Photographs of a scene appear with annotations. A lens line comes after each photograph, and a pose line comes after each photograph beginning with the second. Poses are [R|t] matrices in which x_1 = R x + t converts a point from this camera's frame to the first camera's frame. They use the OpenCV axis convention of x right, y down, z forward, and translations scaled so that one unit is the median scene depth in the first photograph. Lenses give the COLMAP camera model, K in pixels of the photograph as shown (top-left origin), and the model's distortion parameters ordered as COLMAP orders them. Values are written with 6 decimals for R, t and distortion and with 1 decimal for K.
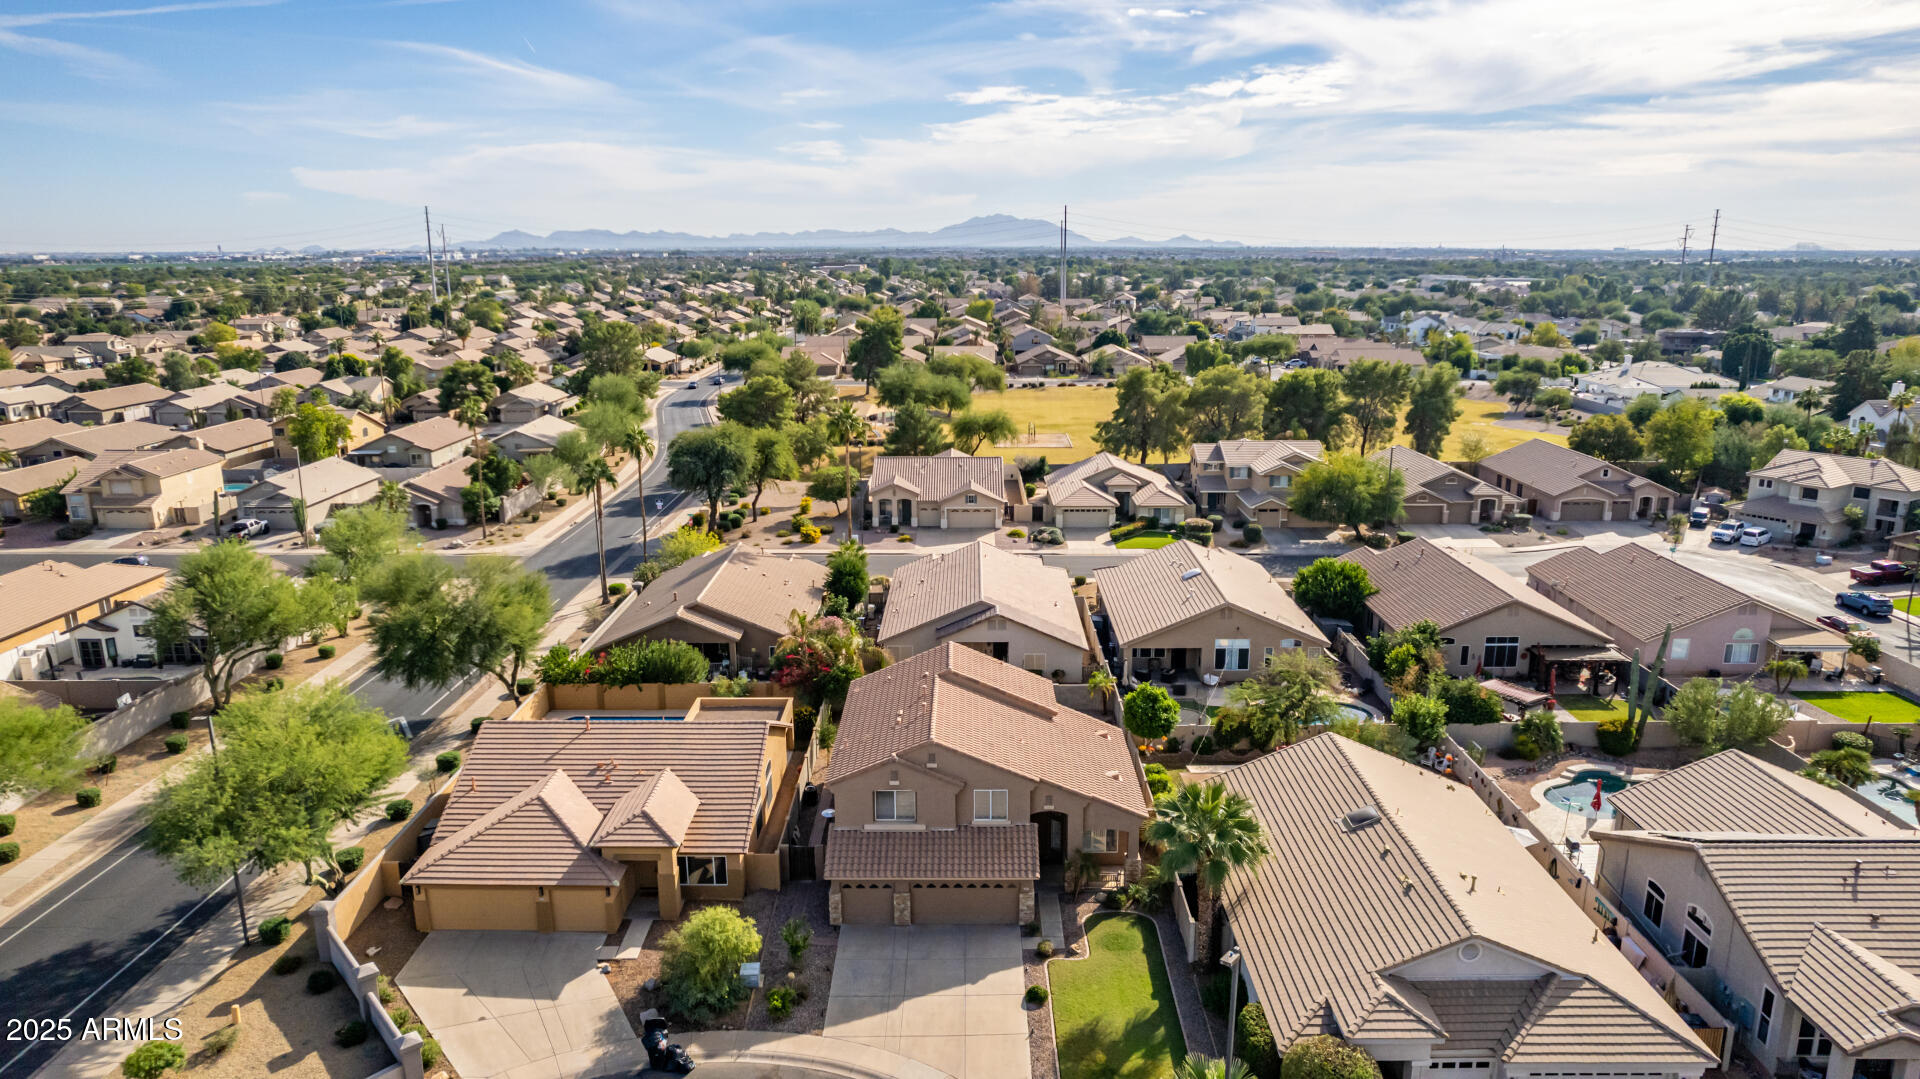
lens RADIAL K [[1260.6, 0, 962.6], [0, 1260.6, 539.1], [0, 0, 1]] dist [-0.068111, 0.059544]
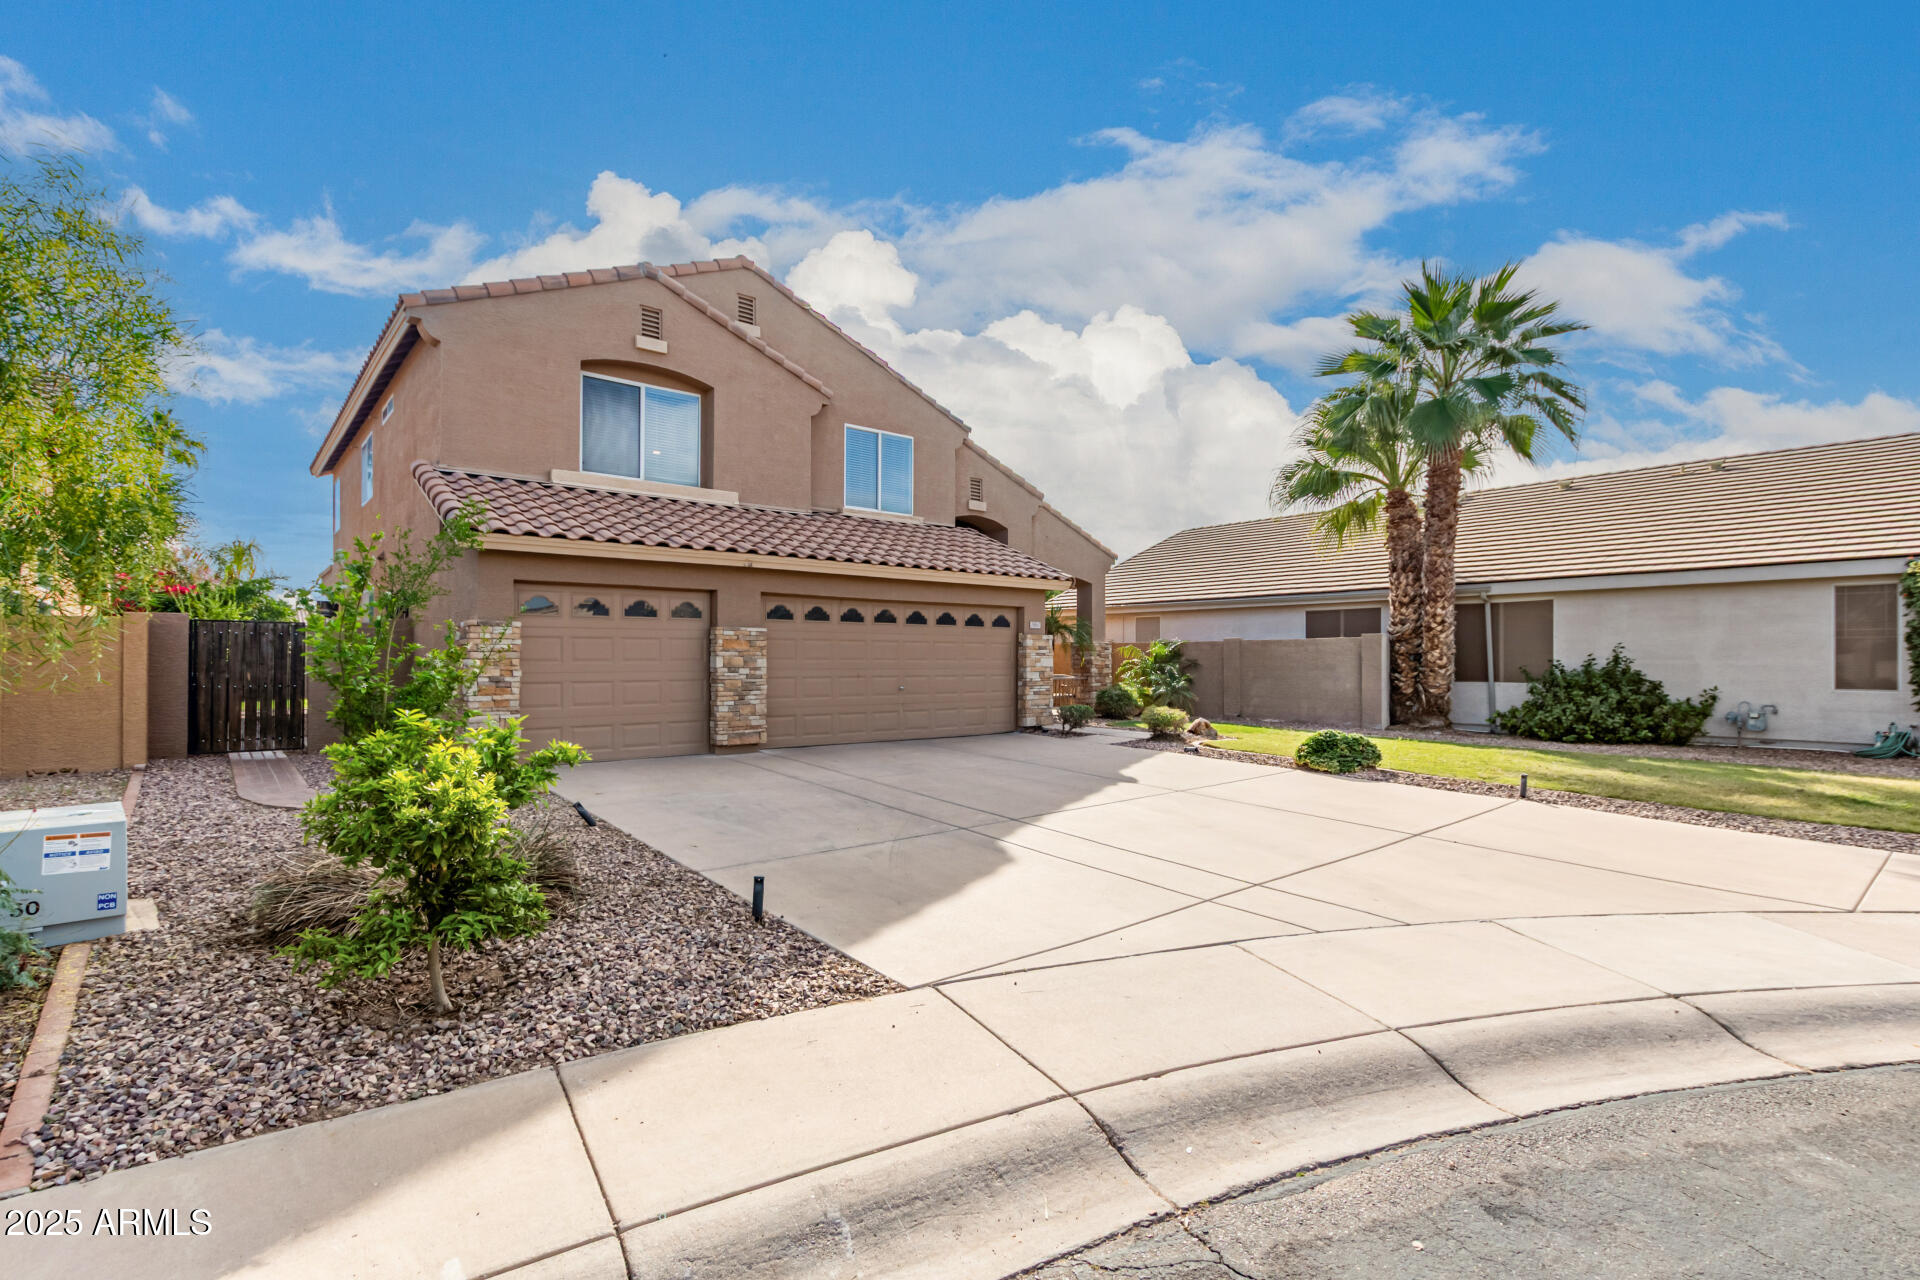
lens RADIAL K [[901.0, 0, 970.6], [0, 901.0, 650.3], [0, 0, 1]] dist [0.000835, -0.000282]
pose [[0.762096, 0.012038, 0.647353, -0.106839], [0.143551, 0.971802, -0.187067, 0.245227], [-0.631350, 0.235491, 0.738878, 0.588539]]
